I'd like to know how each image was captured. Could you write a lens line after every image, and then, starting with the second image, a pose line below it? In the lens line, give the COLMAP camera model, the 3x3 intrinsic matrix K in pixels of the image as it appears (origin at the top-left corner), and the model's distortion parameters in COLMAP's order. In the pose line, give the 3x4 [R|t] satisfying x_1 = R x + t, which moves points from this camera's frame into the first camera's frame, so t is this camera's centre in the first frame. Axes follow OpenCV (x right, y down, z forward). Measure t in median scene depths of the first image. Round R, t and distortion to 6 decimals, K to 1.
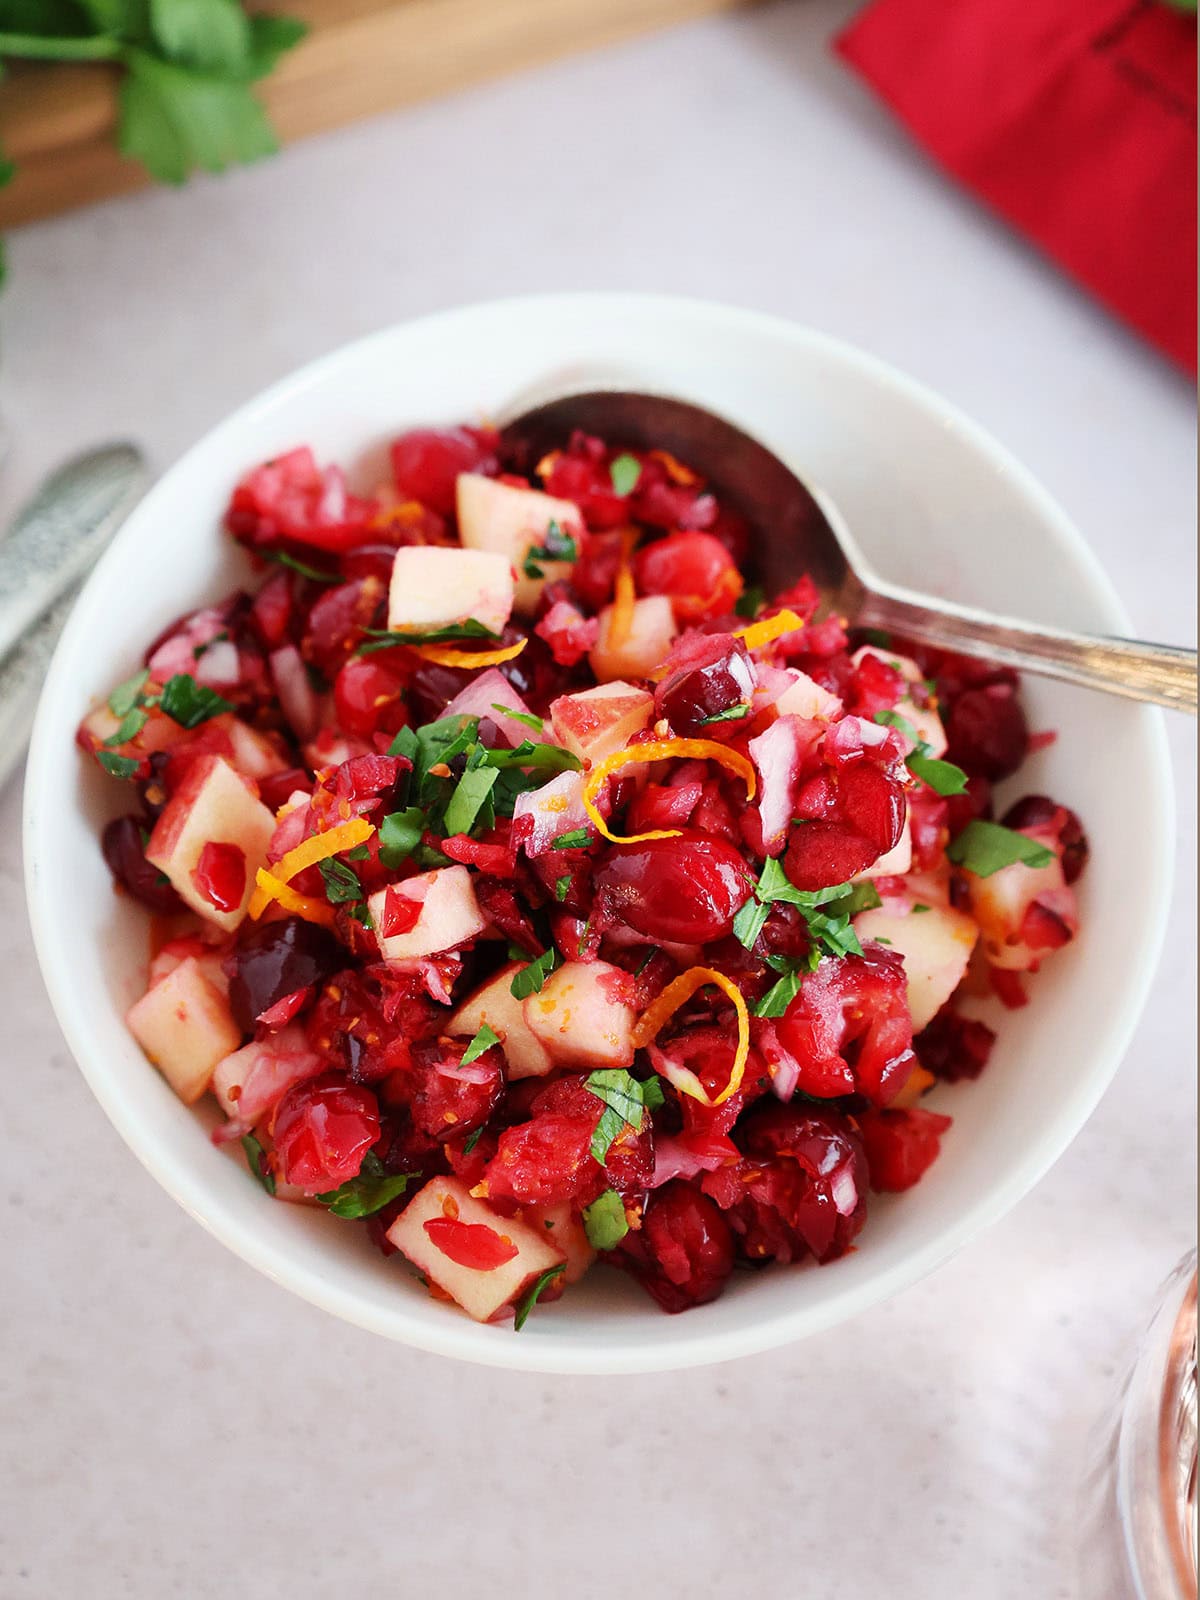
lens RADIAL K [[2769.6, 0, 598.4], [0, 2769.6, 788.1], [0, 0, 1]] dist [-0.011733, 0.000000]
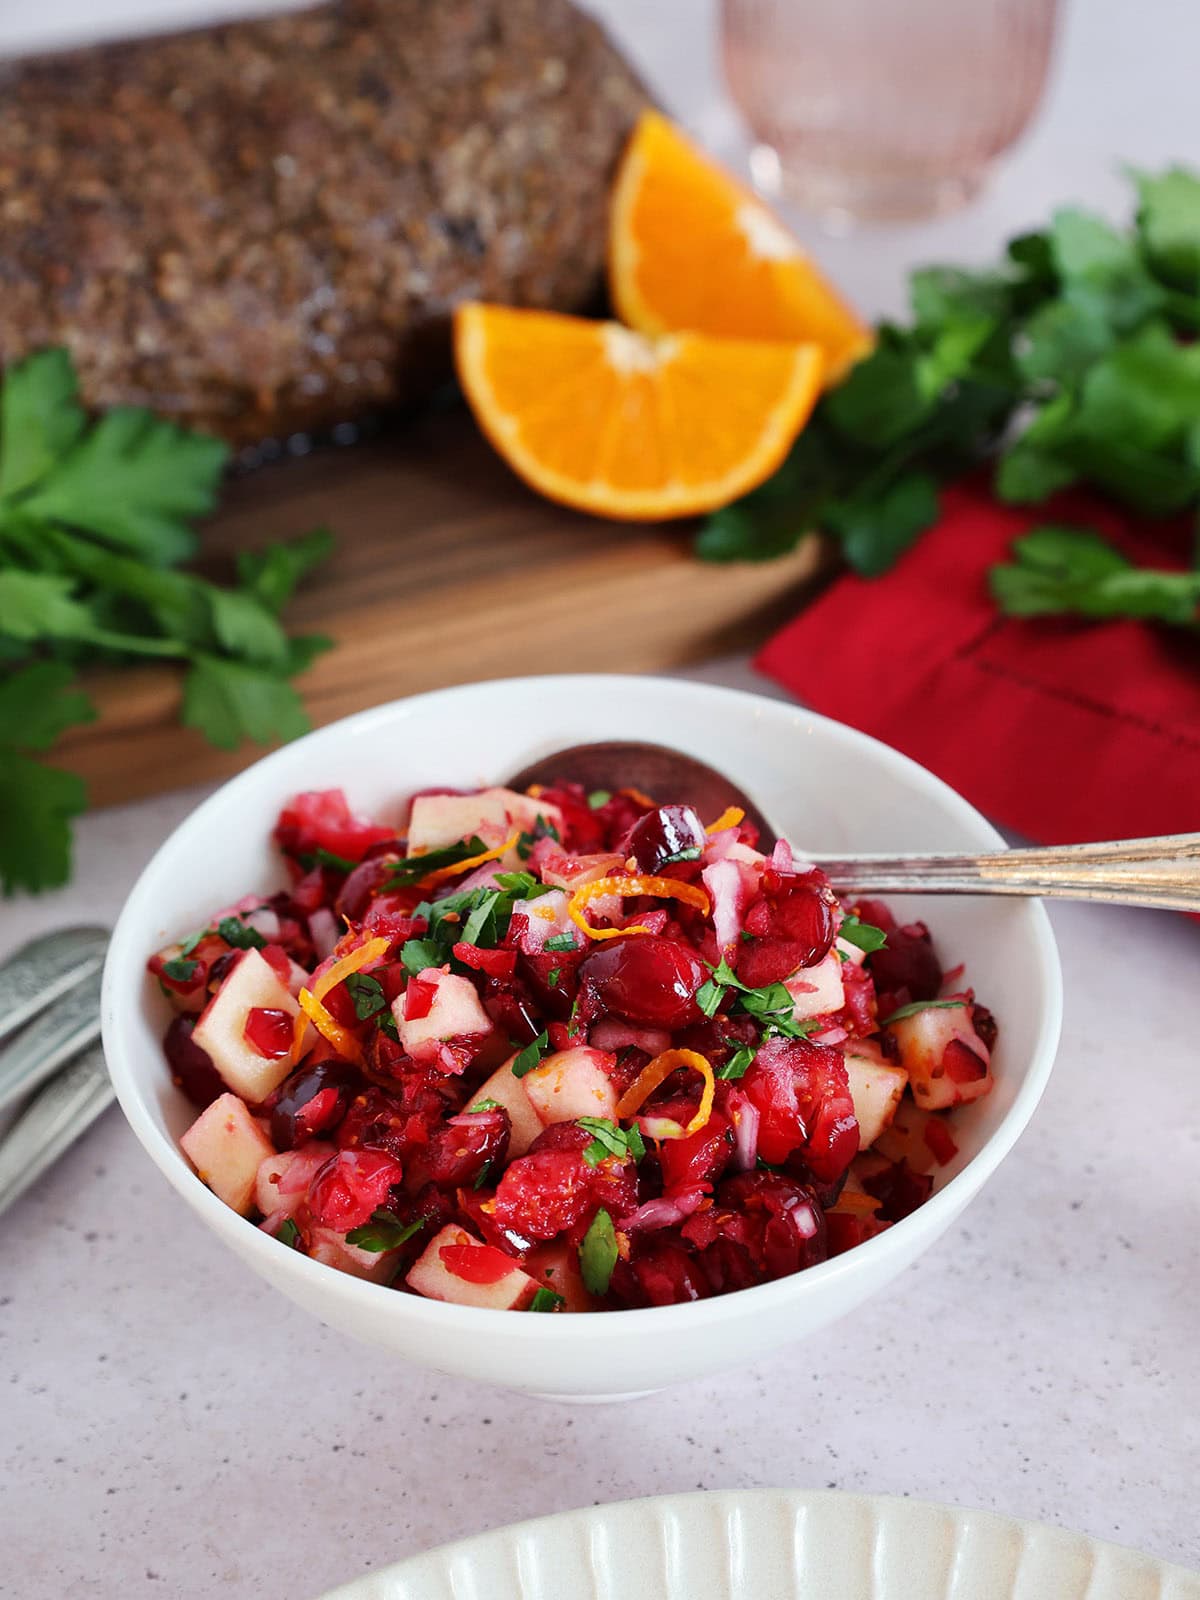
lens RADIAL K [[2769.6, 0, 588.4], [0, 2769.6, 807.9], [0, 0, 1]] dist [-0.011733, 0.000000]
pose [[0.999577, -0.026136, 0.012762, -0.011115], [0.029017, 0.866002, -0.499199, 0.565345], [0.001995, 0.499358, 0.866394, -0.081220]]
